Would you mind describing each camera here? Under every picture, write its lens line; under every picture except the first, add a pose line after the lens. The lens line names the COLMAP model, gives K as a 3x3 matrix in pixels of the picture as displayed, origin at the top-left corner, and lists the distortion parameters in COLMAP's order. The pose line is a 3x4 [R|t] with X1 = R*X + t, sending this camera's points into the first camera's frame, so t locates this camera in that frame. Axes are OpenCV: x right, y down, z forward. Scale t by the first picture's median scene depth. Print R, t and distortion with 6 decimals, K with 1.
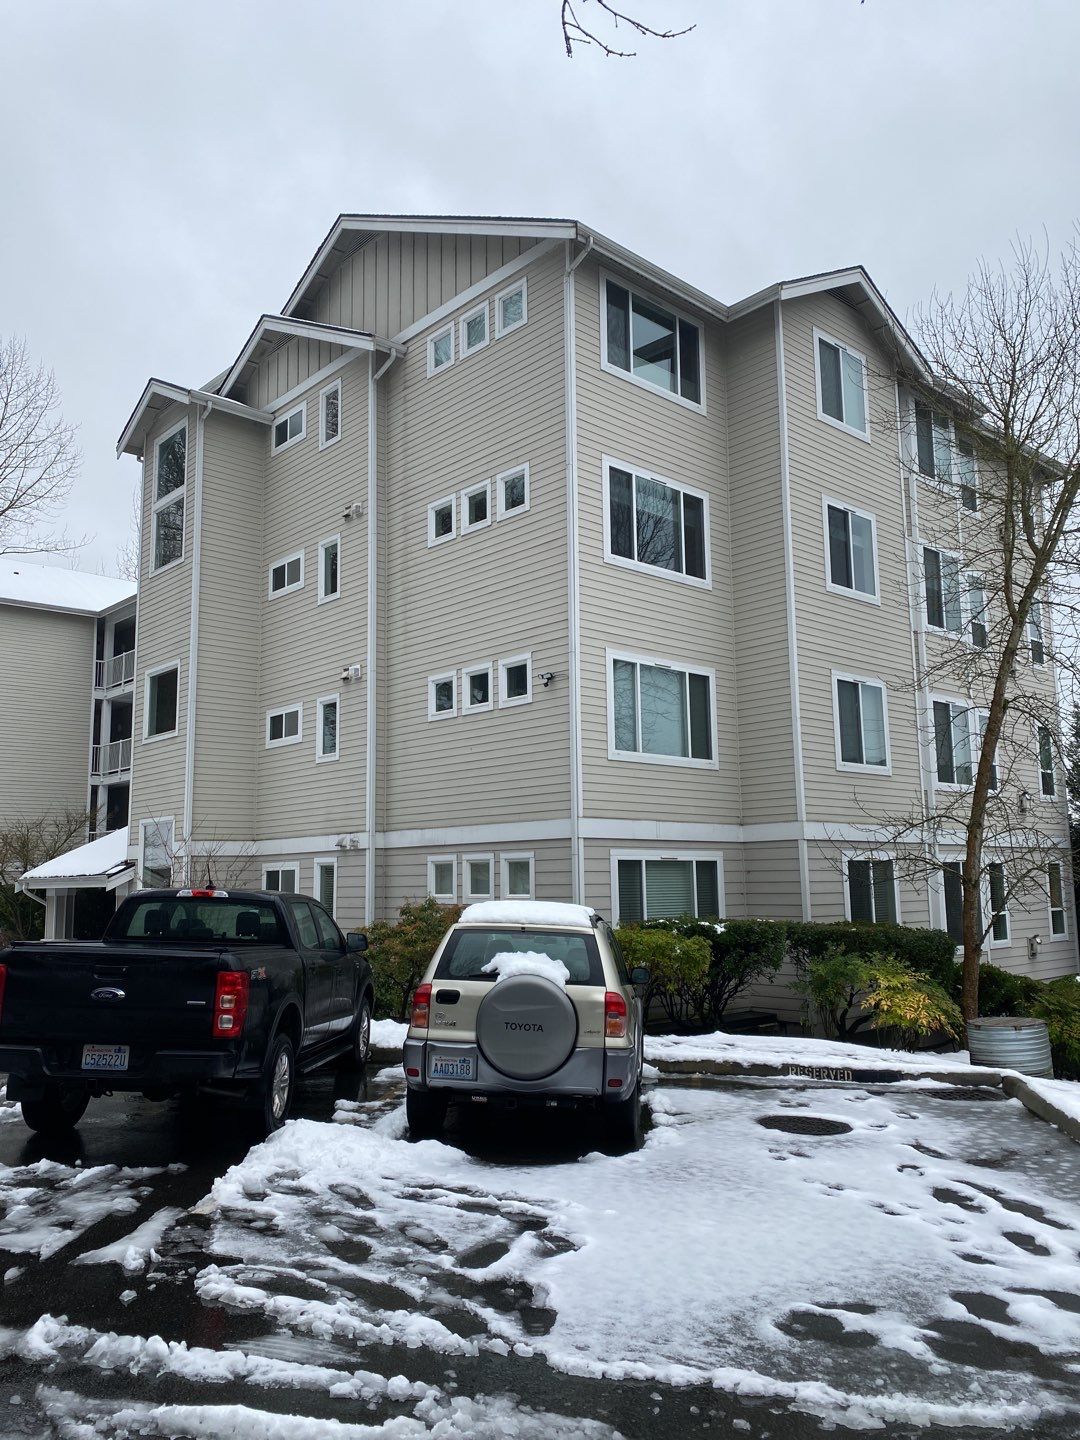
lens RADIAL K [[1075.8, 0, 540.0], [0, 1075.8, 720.0], [0, 0, 1]] dist [0.042378, -0.037533]
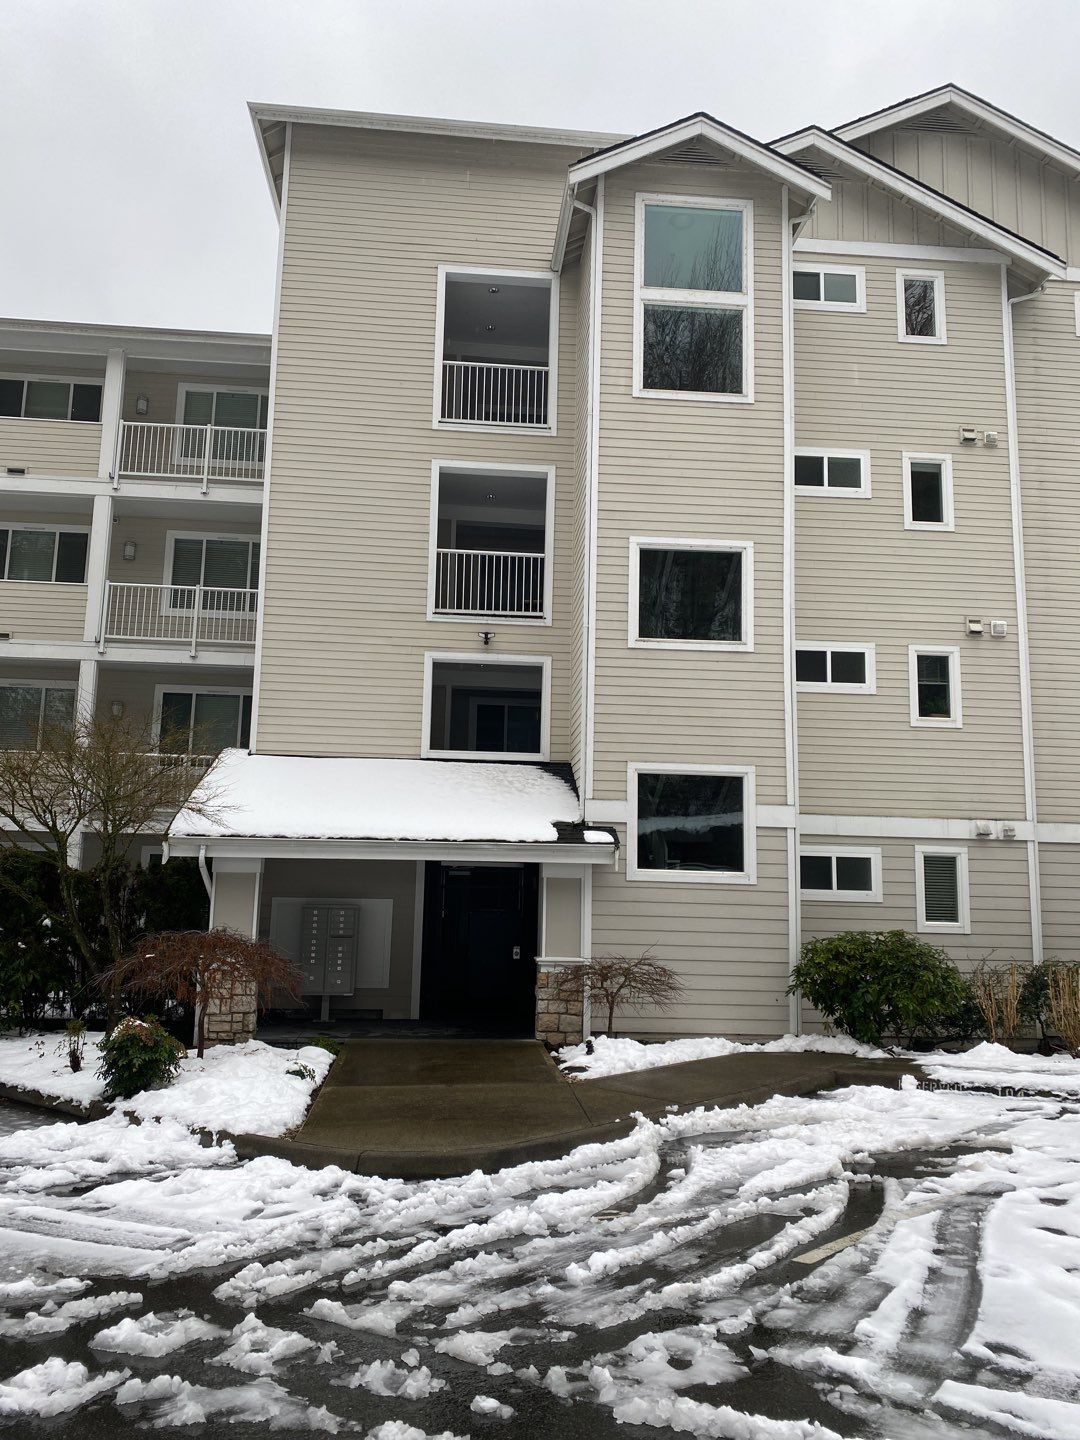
lens RADIAL K [[1069.4, 0, 540.0], [0, 1069.4, 720.0], [0, 0, 1]] dist [0.030429, -0.085916]
pose [[0.622259, 0.130211, 0.771906, -1.015974], [-0.142961, 0.988388, -0.051482, 0.118484], [-0.769646, -0.078317, 0.633649, 0.726999]]
